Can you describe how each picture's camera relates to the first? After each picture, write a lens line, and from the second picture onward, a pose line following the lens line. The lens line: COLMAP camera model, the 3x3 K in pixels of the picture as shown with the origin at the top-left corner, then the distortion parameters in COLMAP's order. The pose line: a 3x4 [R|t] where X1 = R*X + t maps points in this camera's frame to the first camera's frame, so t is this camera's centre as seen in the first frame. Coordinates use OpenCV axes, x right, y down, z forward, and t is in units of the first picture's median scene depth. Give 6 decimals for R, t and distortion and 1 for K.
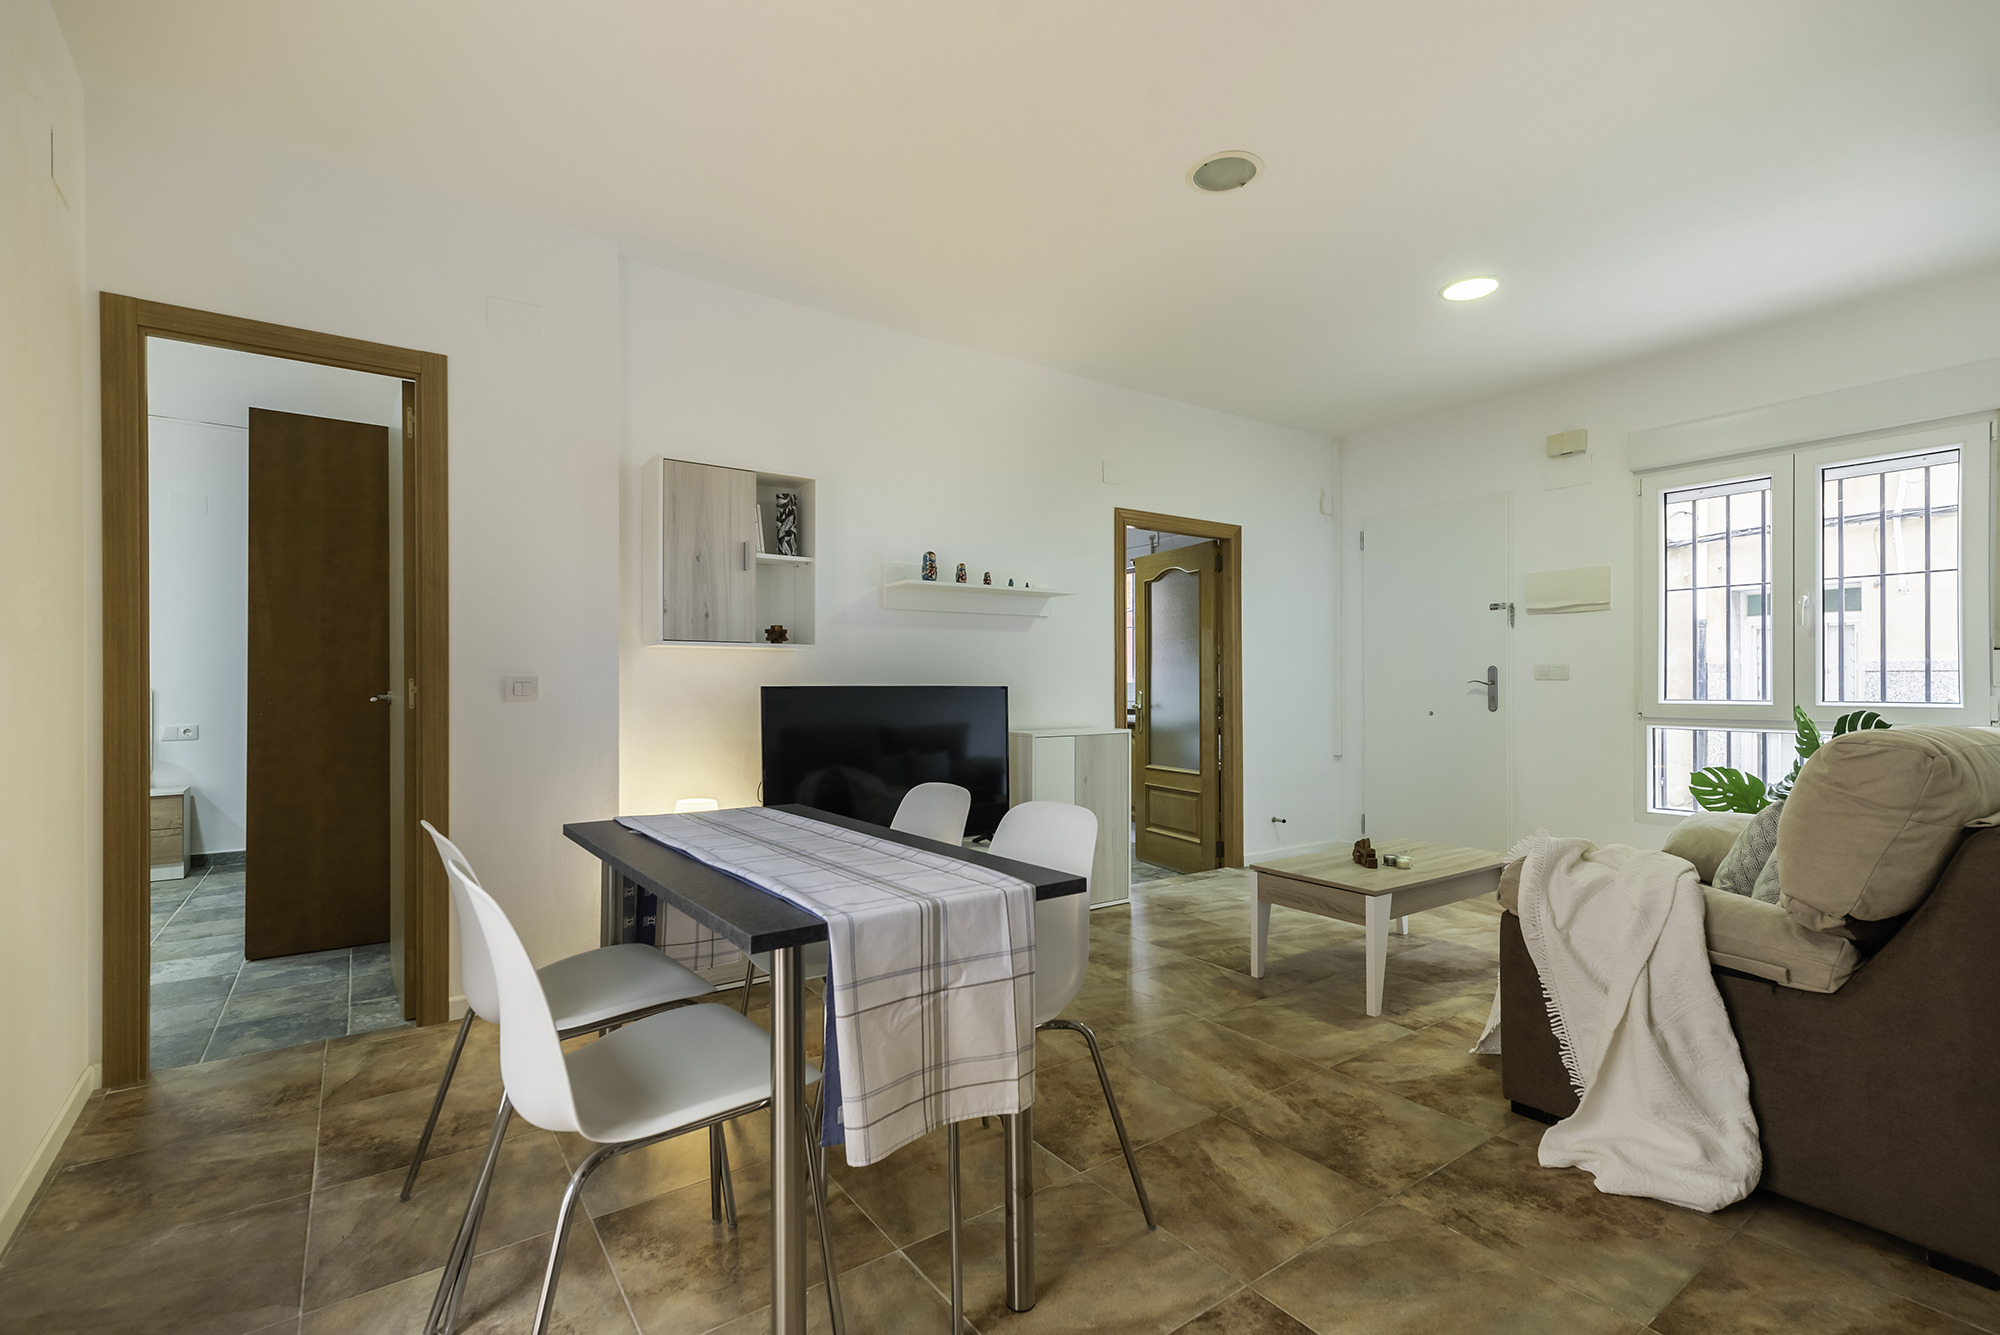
lens RADIAL K [[884.9, 0, 1022.8], [0, 884.9, 677.6], [0, 0, 1]] dist [0.001124, 0.008955]
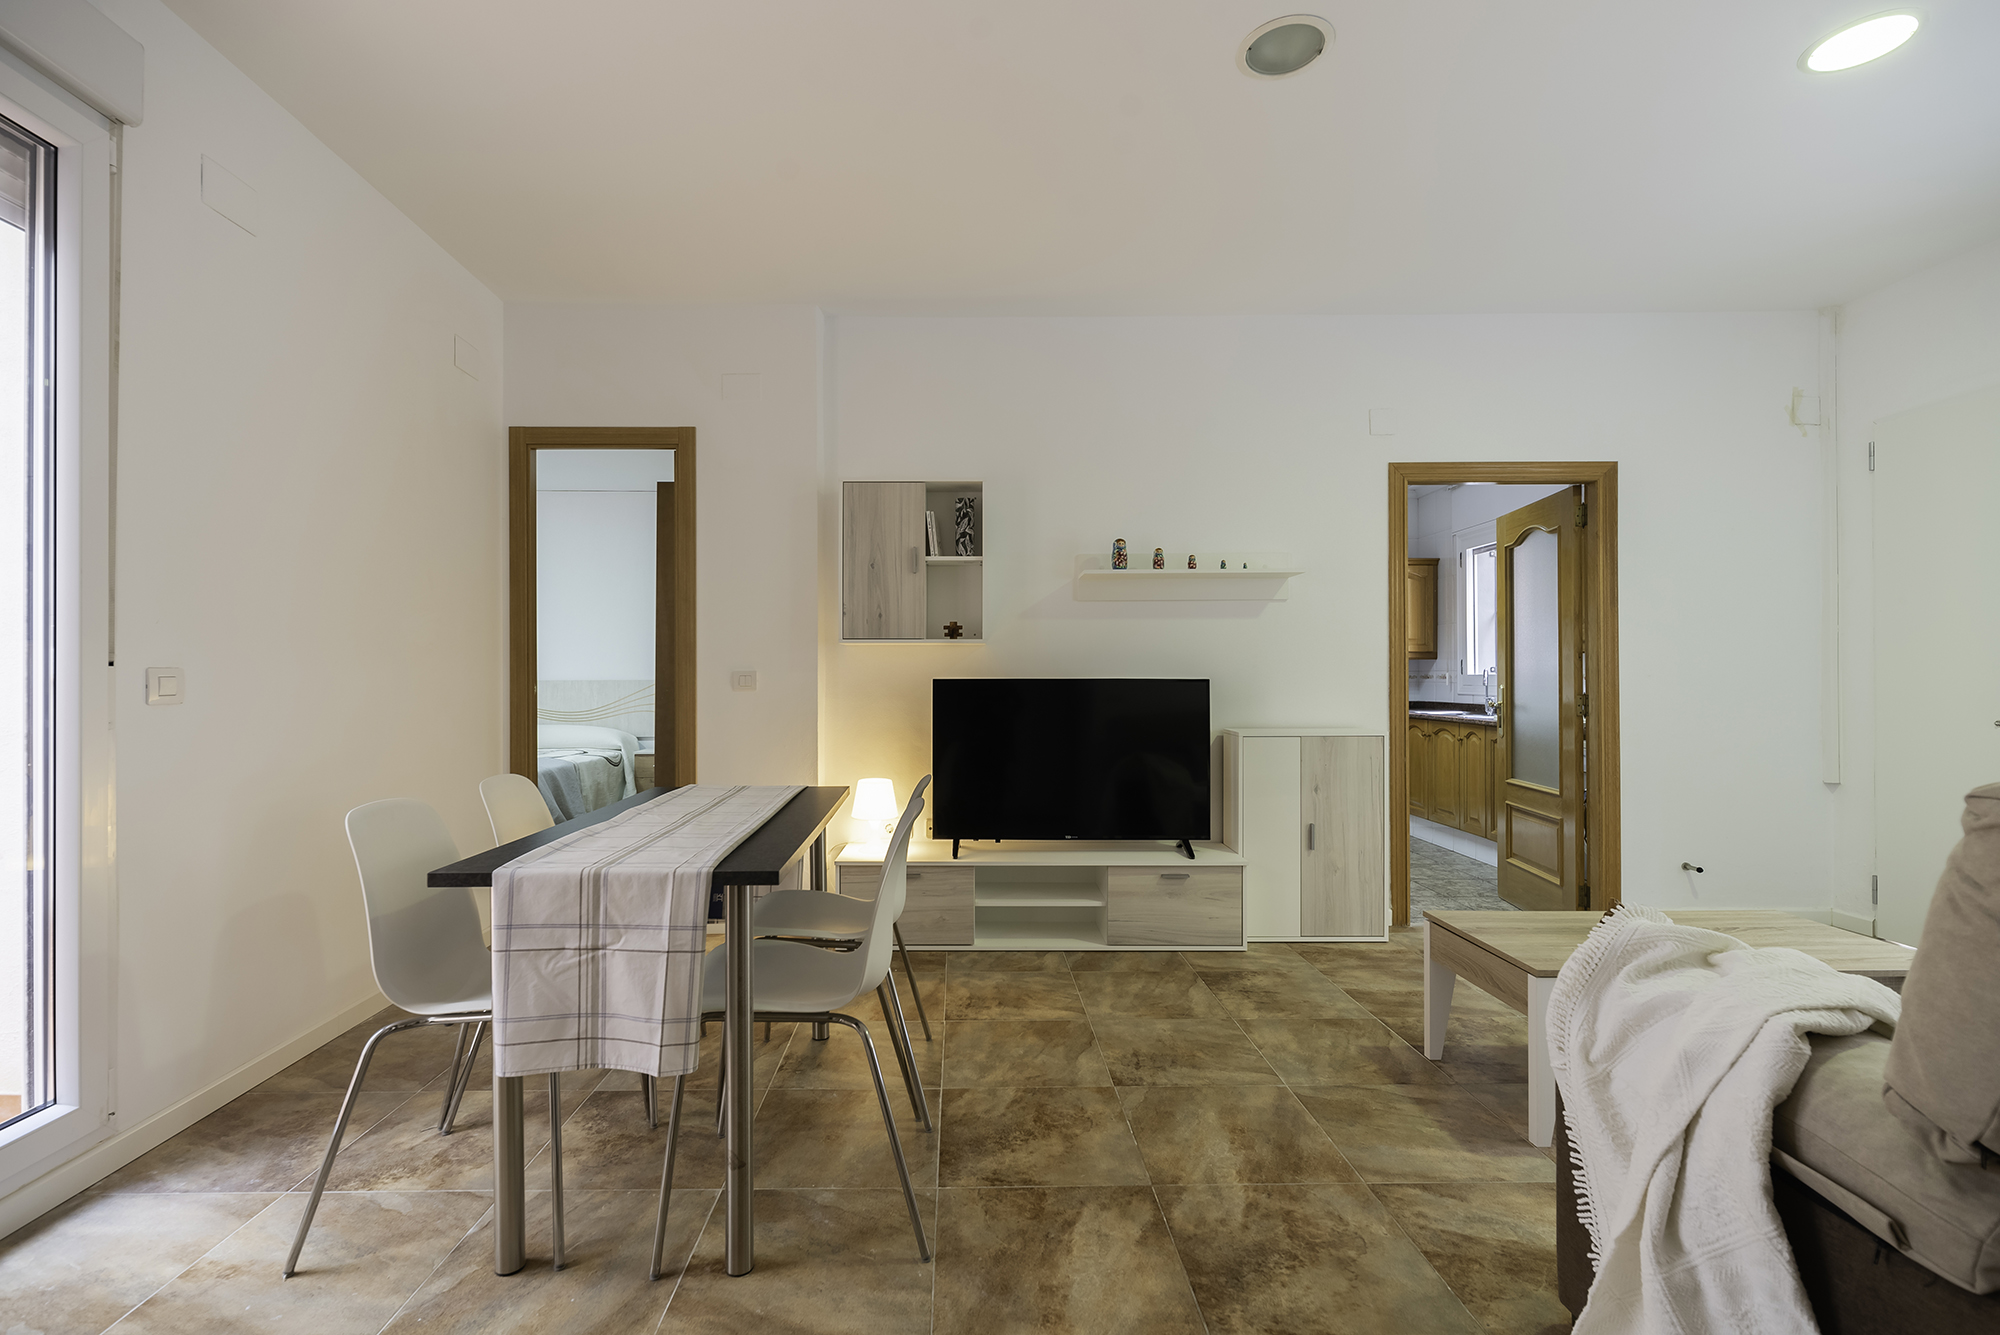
lens RADIAL K [[897.0, 0, 993.8], [0, 897.0, 672.1], [0, 0, 1]] dist [-0.000282, -0.000036]
pose [[0.817151, -0.003440, -0.576413, 0.427729], [0.005030, 0.999987, 0.001163, 0.000393], [0.576402, -0.003849, 0.817157, 0.154960]]
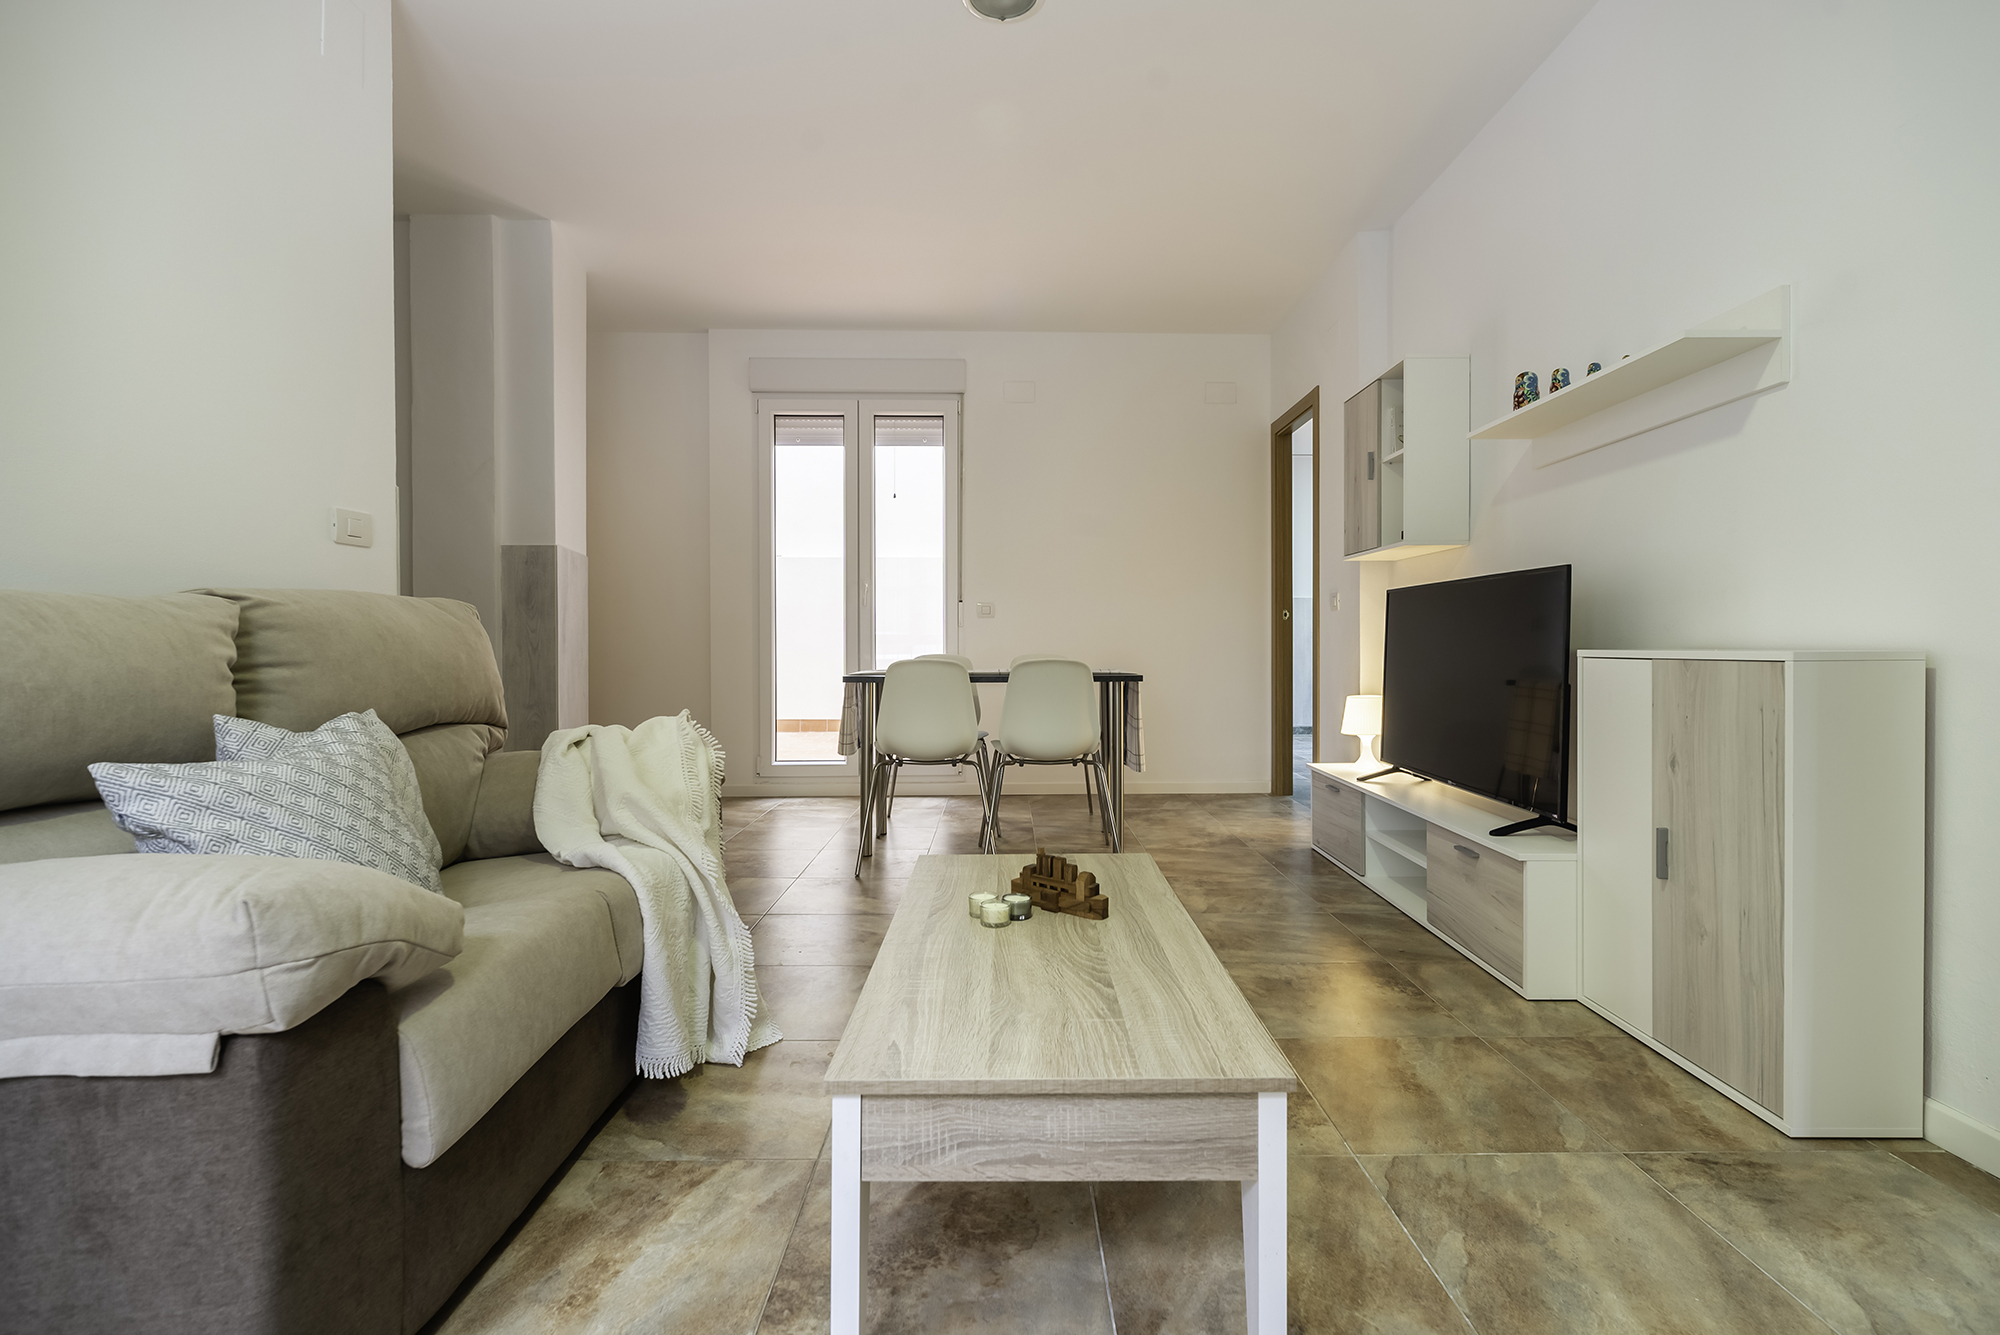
lens RADIAL K [[897.0, 0, 993.8], [0, 897.0, 672.1], [0, 0, 1]] dist [-0.000282, -0.000036]
pose [[-0.607593, 0.024473, -0.793871, 0.841599], [0.007495, 0.999657, 0.025081, 0.077942], [0.794213, 0.009289, -0.607568, 1.356656]]
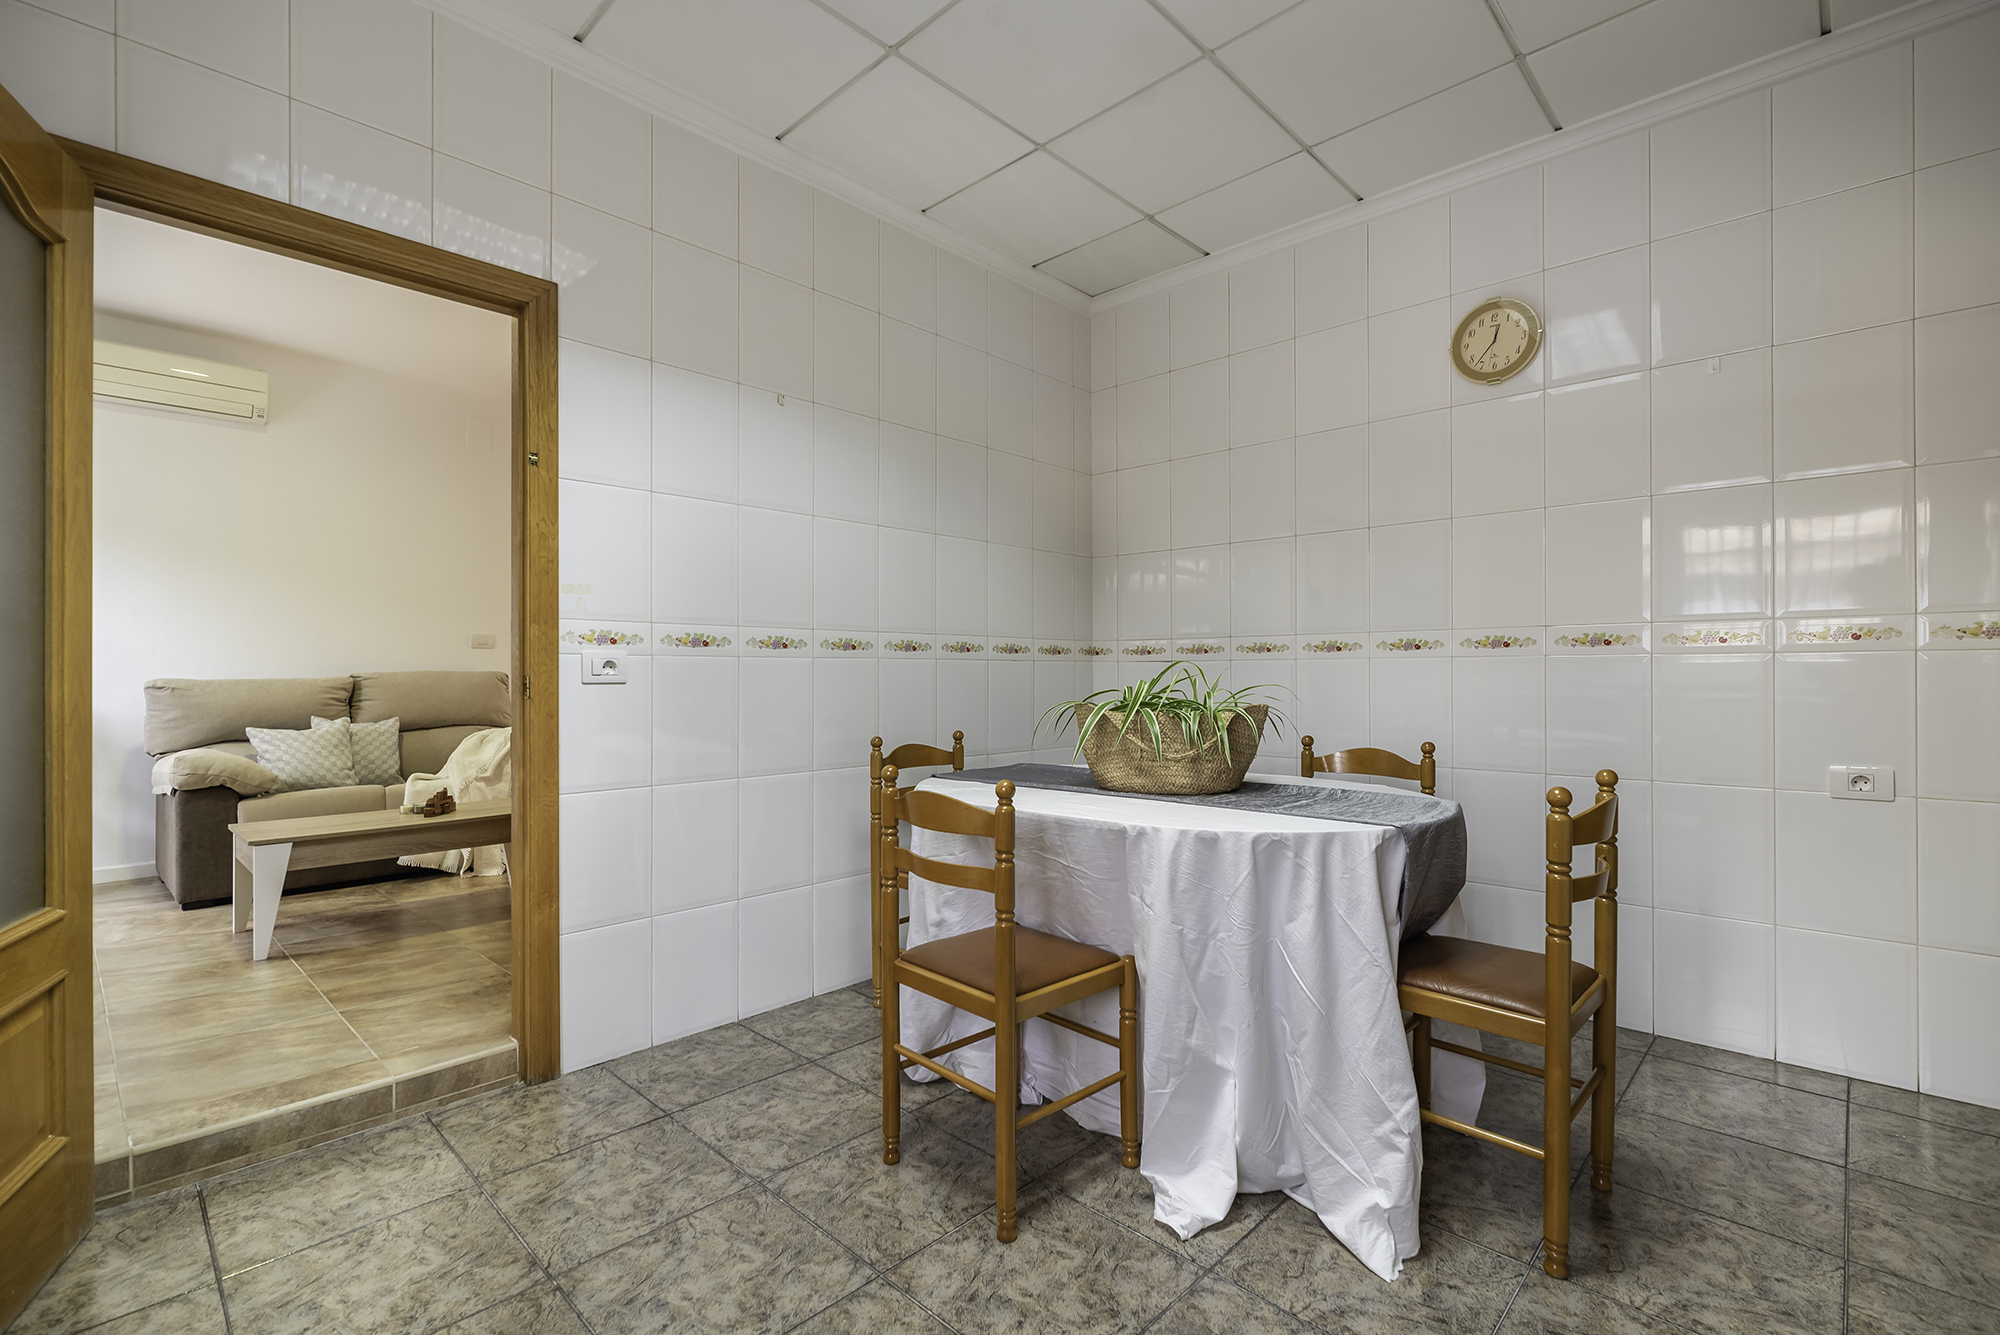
lens RADIAL K [[897.0, 0, 993.8], [0, 897.0, 672.1], [0, 0, 1]] dist [-0.000282, -0.000036]
pose [[-0.987097, 0.001983, -0.160114, -0.106837], [0.003350, 0.999960, -0.008268, 0.054946], [0.160091, -0.008697, -0.987064, 2.342641]]
